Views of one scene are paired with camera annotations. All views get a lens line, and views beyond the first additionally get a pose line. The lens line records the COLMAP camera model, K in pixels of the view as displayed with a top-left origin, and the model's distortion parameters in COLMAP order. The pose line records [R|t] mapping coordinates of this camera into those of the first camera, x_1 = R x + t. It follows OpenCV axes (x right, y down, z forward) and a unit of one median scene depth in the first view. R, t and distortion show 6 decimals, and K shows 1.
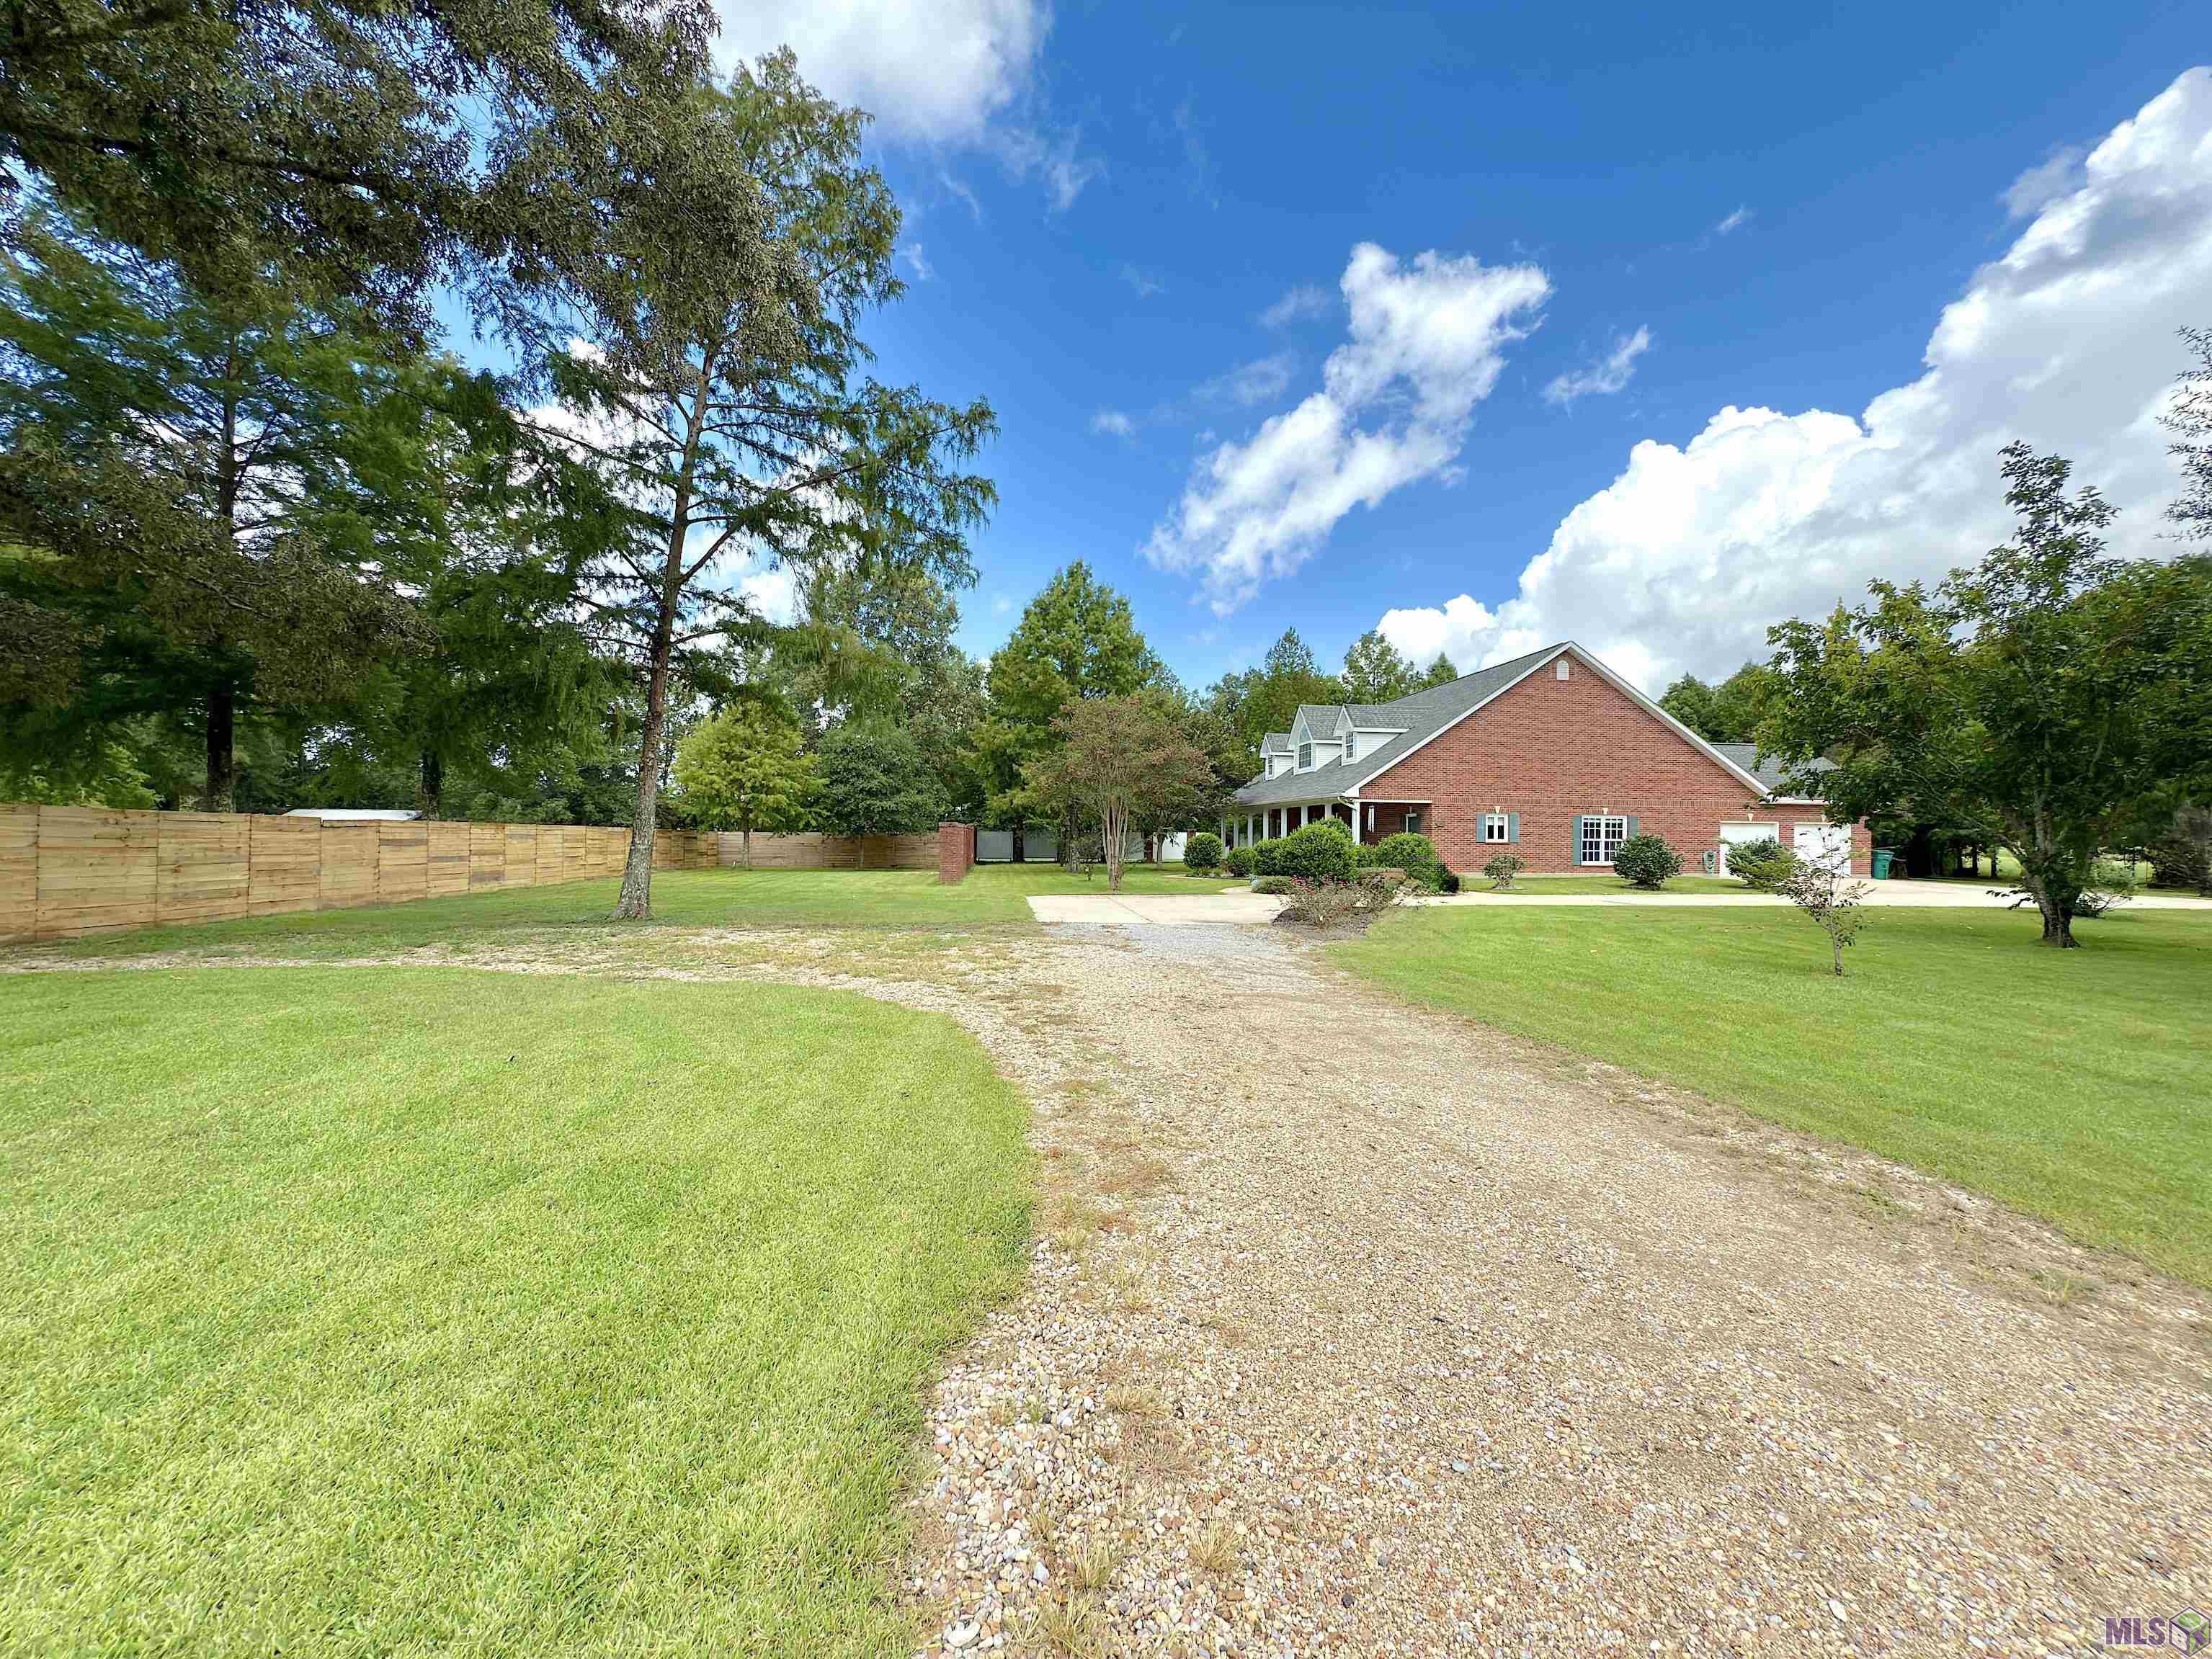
lens RADIAL K [[876.1, 0, 1111.7], [0, 876.1, 840.6], [0, 0, 1]] dist [0.001149, 0.000311]
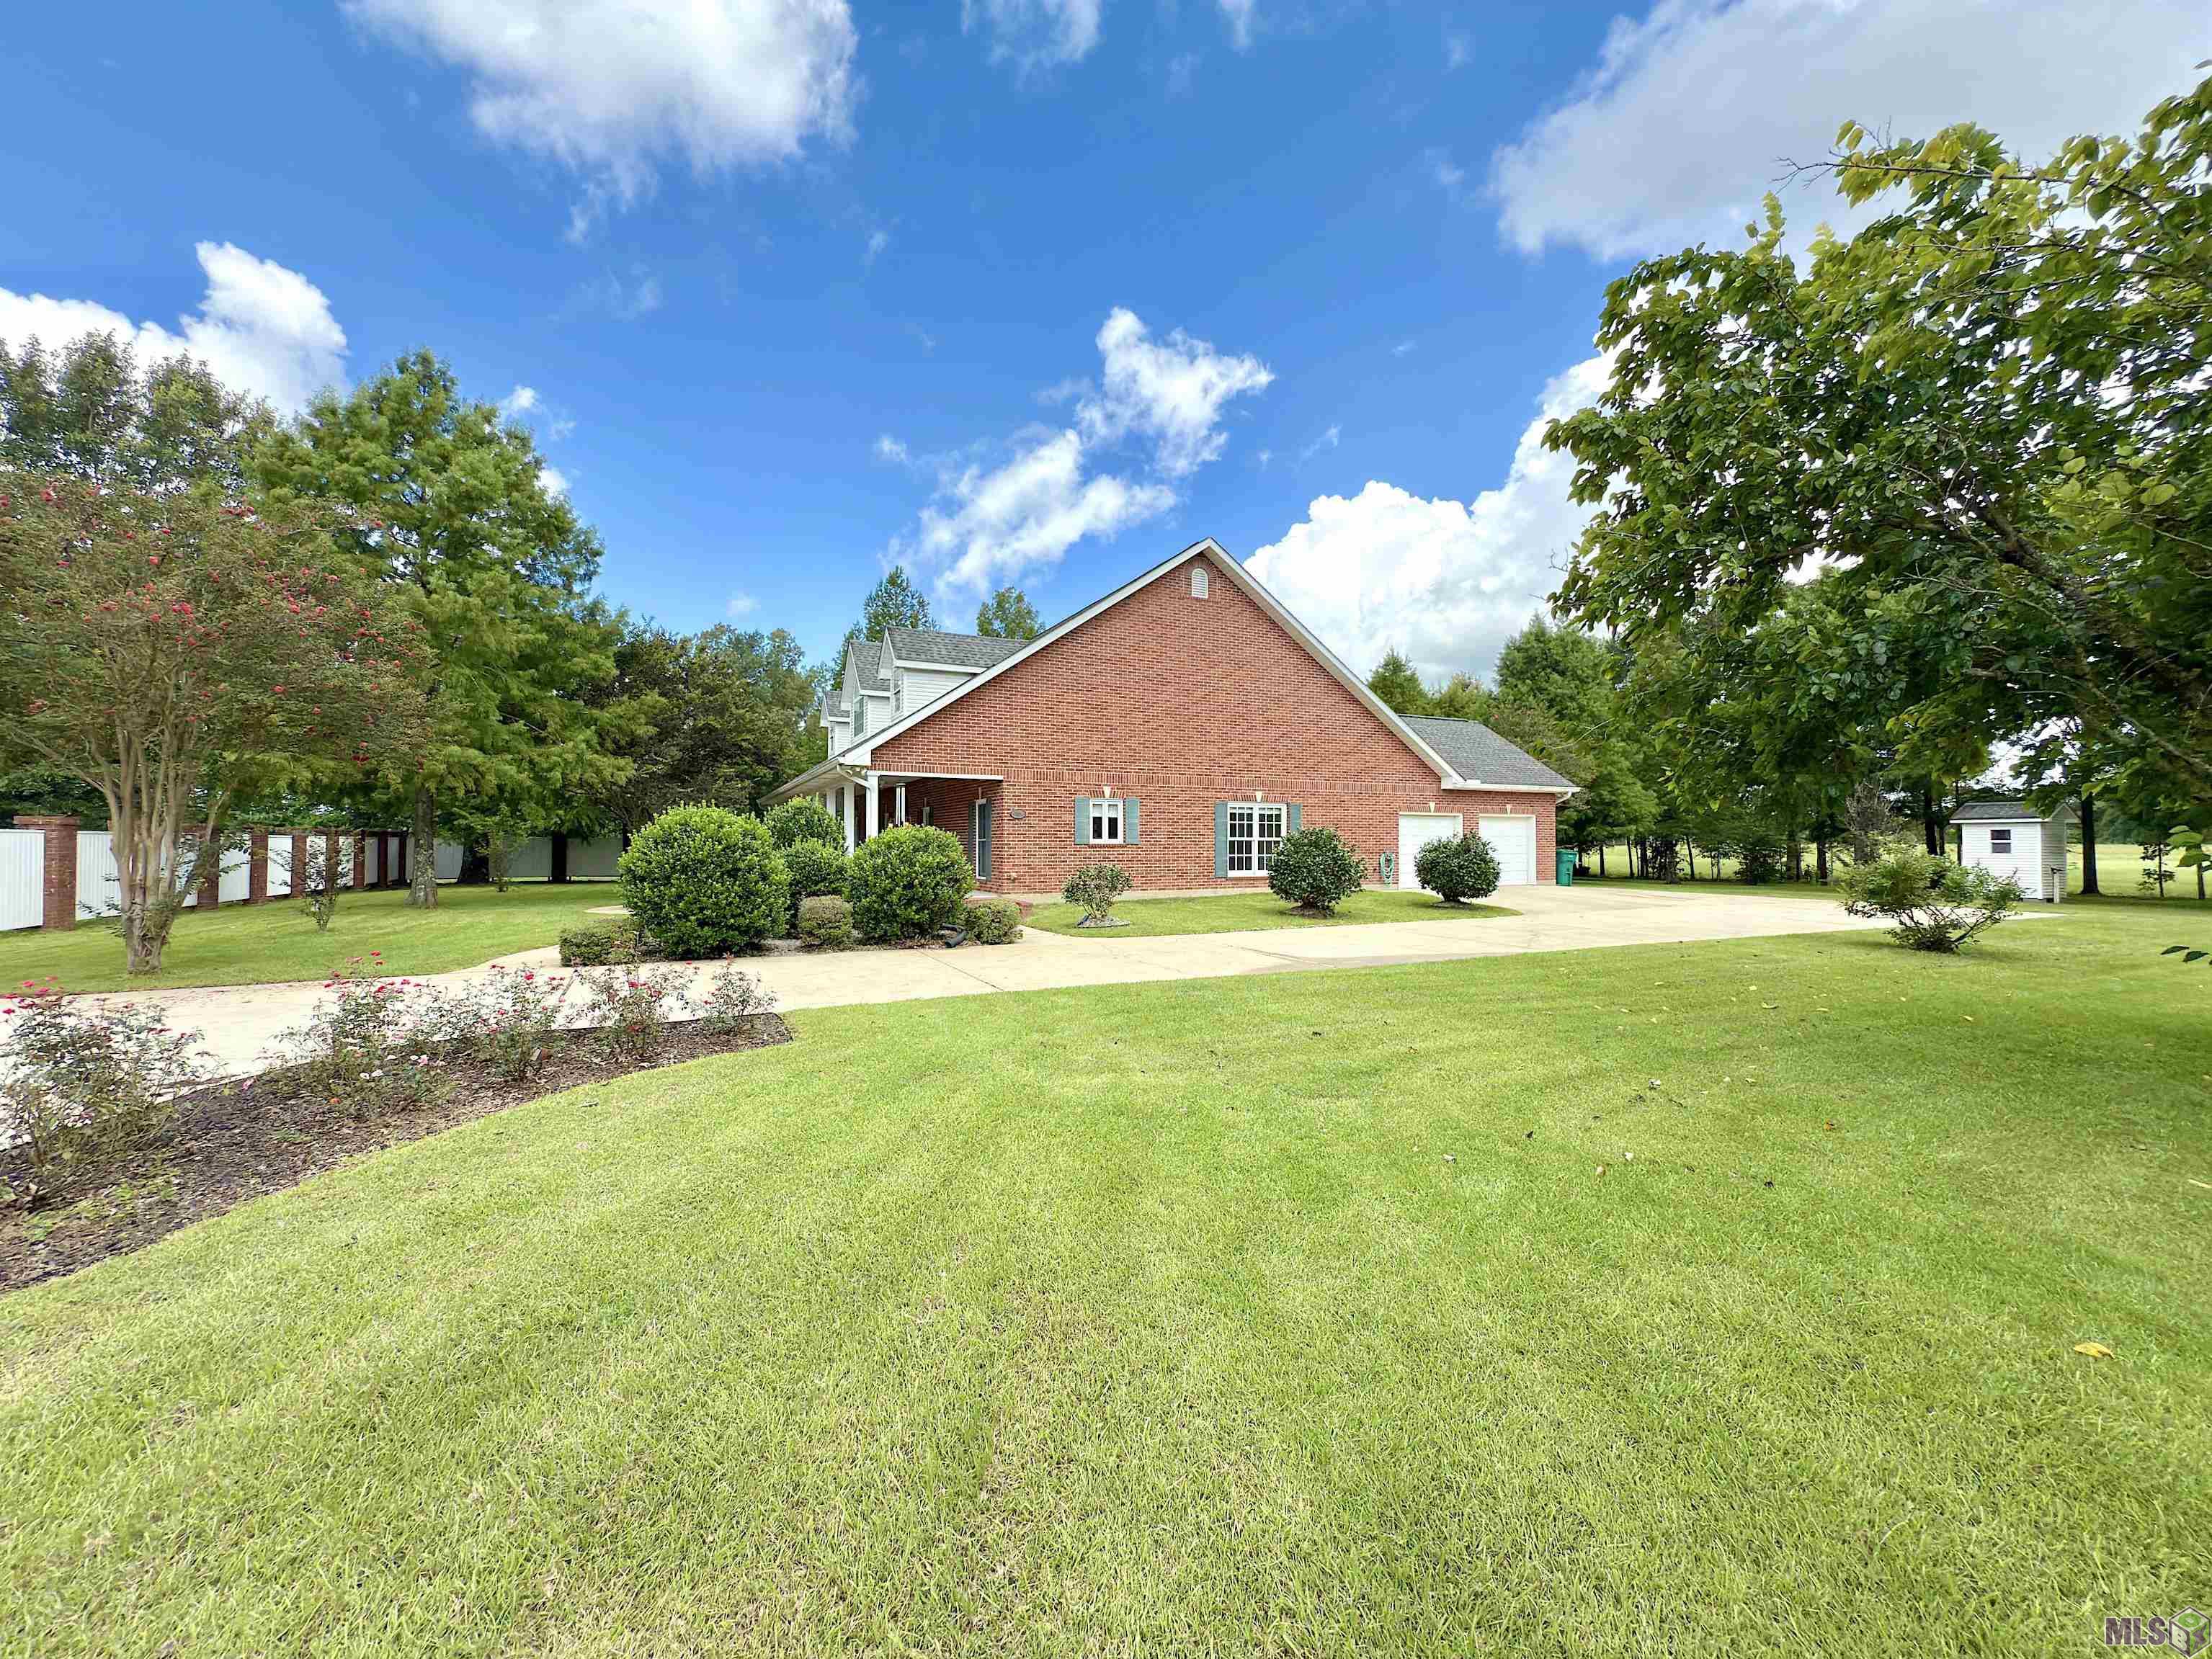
lens RADIAL K [[876.1, 0, 1104.0], [0, 876.1, 841.9], [0, 0, 1]] dist [0.001149, 0.000311]
pose [[0.948713, -0.008689, 0.316019, 0.237348], [0.011577, 0.999907, -0.007263, 0.005217], [-0.315926, 0.010549, 0.948725, 0.399074]]
